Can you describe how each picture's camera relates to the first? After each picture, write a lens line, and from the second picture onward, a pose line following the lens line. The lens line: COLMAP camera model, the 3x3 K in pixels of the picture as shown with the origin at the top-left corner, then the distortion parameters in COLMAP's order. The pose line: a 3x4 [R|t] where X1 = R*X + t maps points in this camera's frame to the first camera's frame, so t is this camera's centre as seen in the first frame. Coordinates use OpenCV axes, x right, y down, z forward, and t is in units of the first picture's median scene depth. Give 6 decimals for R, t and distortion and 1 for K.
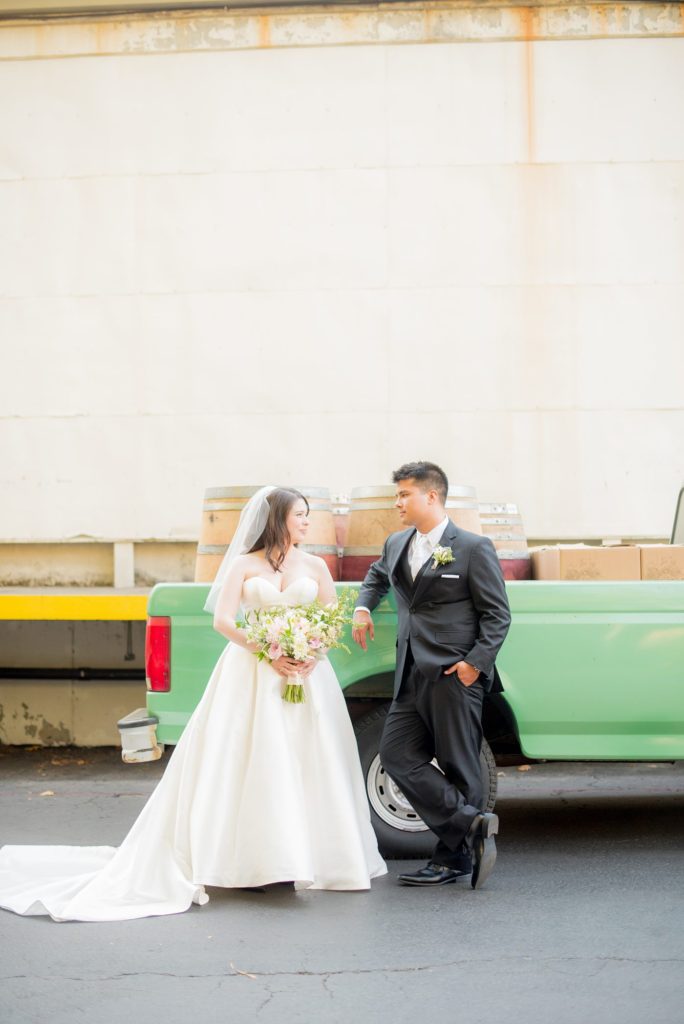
lens RADIAL K [[1469.6, 0, 341.5], [0, 1469.6, 512.0], [0, 0, 1]] dist [-0.072873, 0.000000]
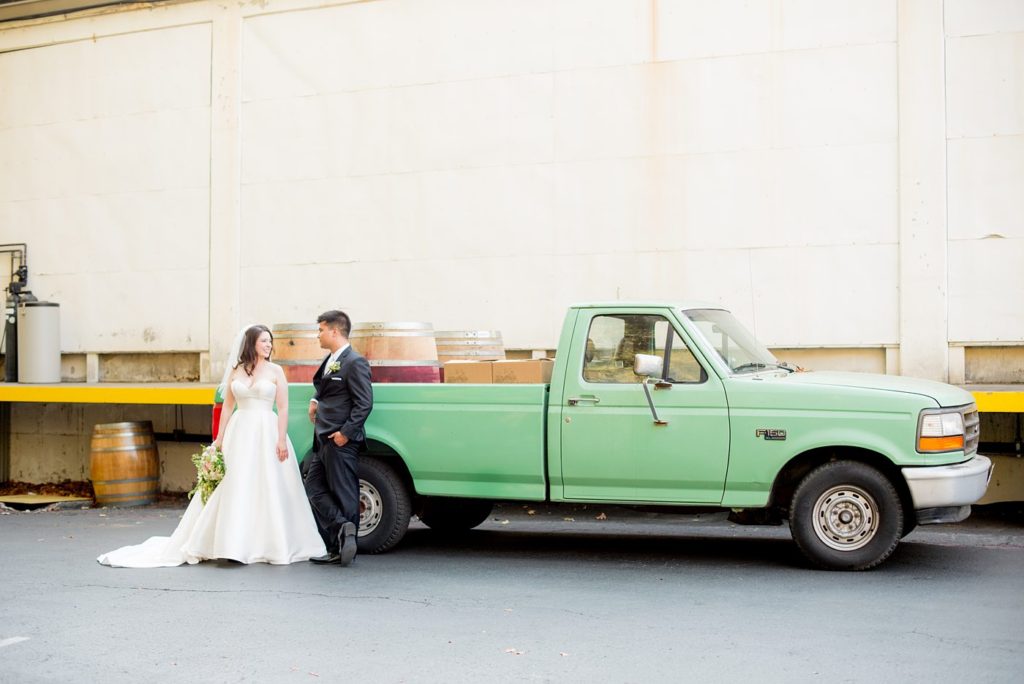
lens RADIAL K [[1469.6, 0, 512.7], [0, 1469.6, 342.1], [0, 0, 1]] dist [-0.072873, 0.000000]
pose [[0.934496, -0.000753, -0.355973, 0.833106], [0.009224, 0.999713, 0.022100, -0.033398], [0.355854, -0.023936, 0.934235, -0.471859]]
